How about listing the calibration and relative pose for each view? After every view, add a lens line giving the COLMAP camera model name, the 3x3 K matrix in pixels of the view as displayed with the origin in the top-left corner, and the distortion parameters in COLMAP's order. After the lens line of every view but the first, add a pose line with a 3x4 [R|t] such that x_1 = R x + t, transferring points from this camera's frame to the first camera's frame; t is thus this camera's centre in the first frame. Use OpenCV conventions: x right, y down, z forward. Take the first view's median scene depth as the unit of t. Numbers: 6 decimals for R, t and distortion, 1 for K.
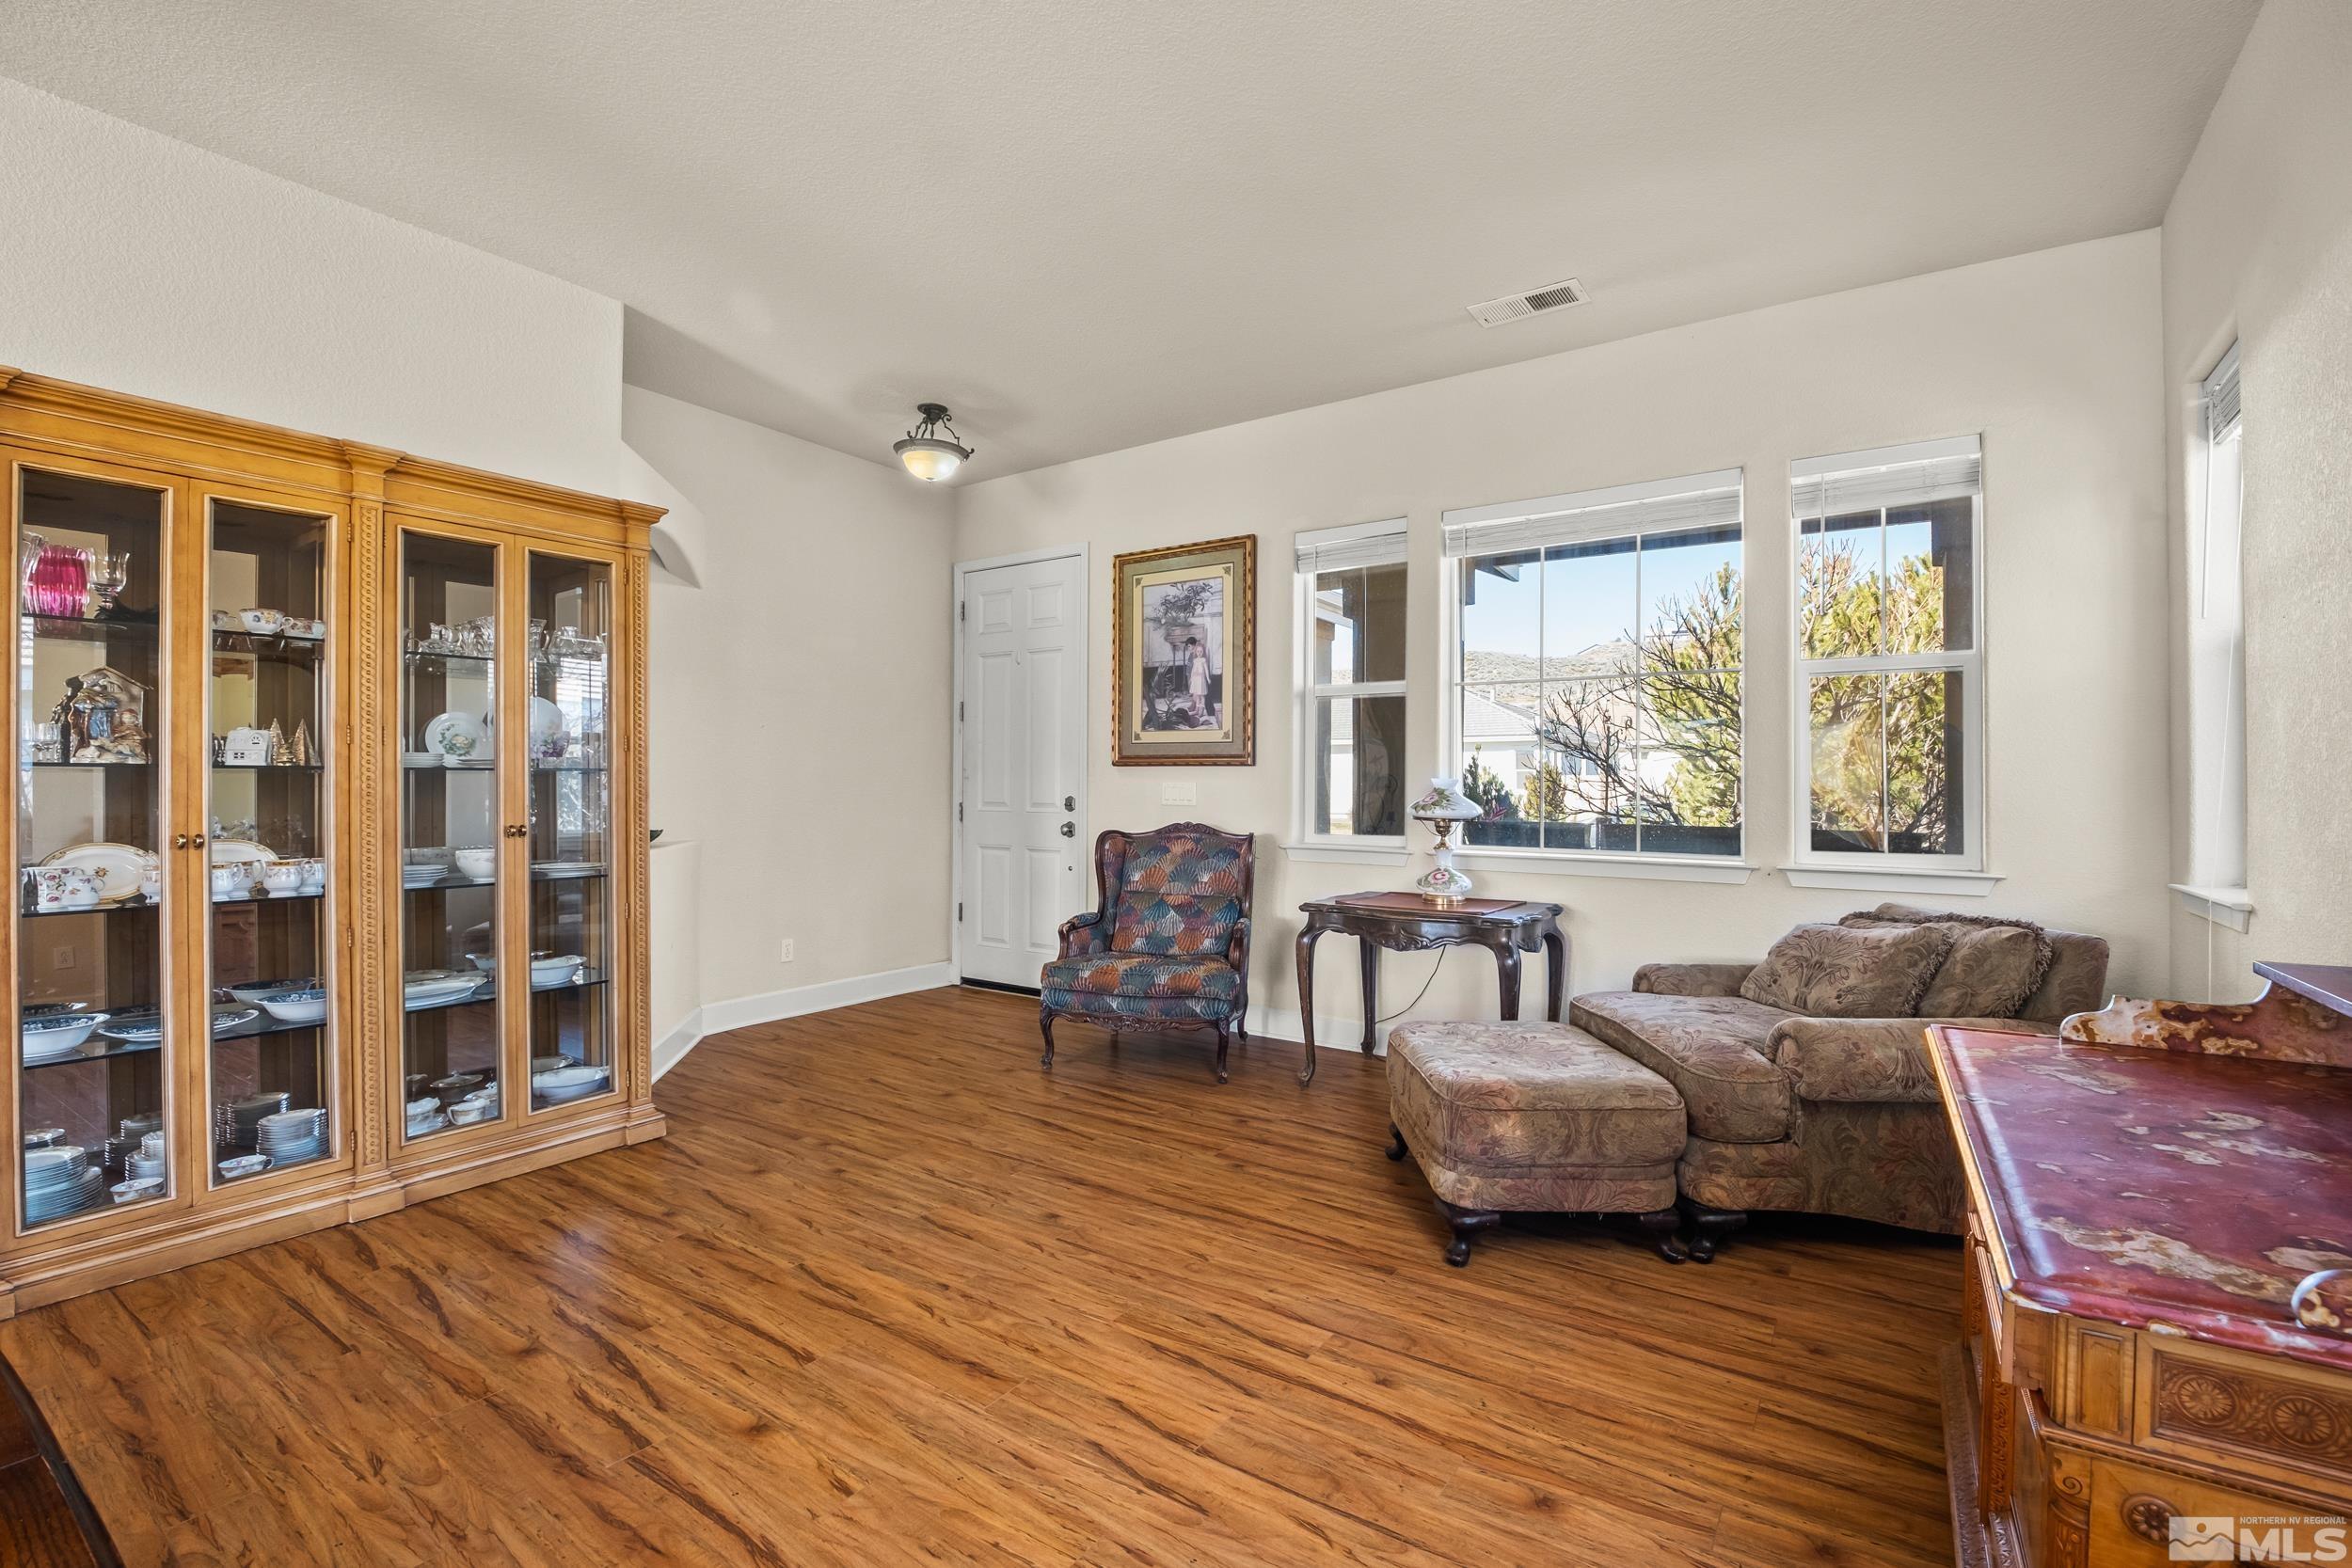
lens RADIAL K [[1021.5, 0, 1224.6], [0, 1021.5, 784.5], [0, 0, 1]] dist [-0.015110, -0.000933]
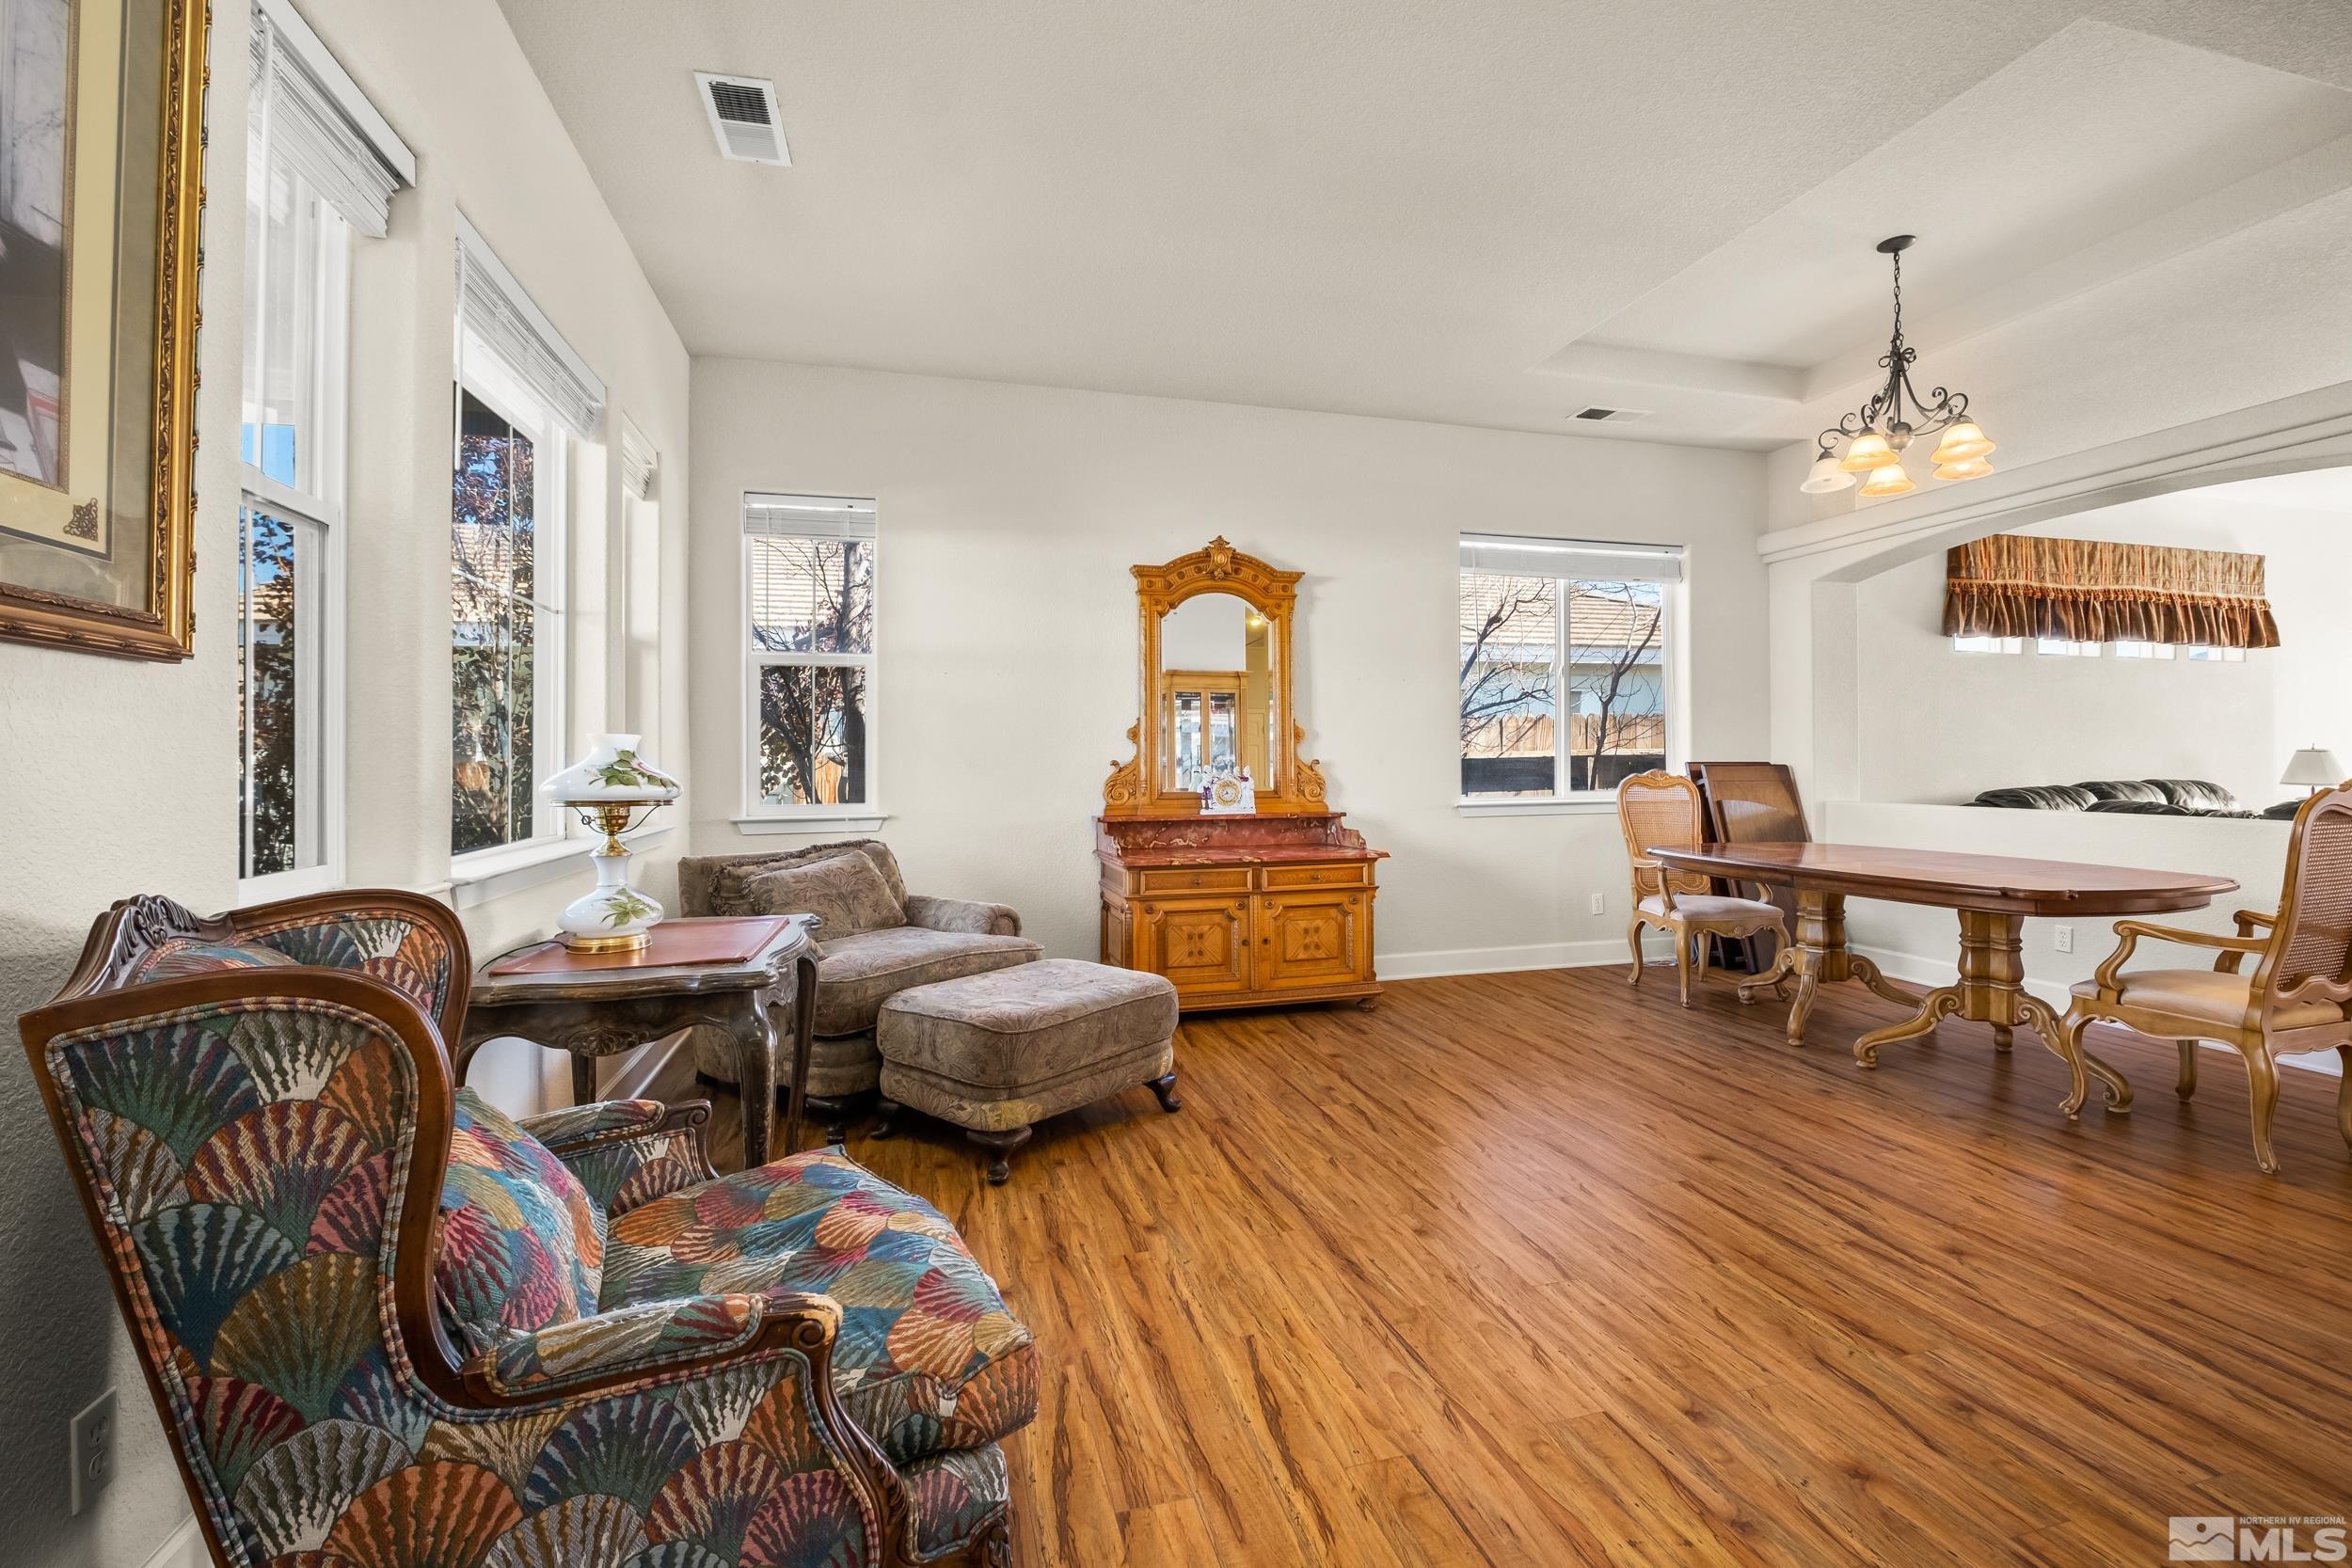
lens RADIAL K [[1021.5, 0, 1170.1], [0, 1021.5, 762.5], [0, 0, 1]] dist [-0.015110, -0.000933]
pose [[-0.729207, 0.001473, 0.684292, -0.607645], [0.004250, 0.999988, 0.002376, 0.015037], [-0.684280, 0.004641, -0.729204, 1.772656]]
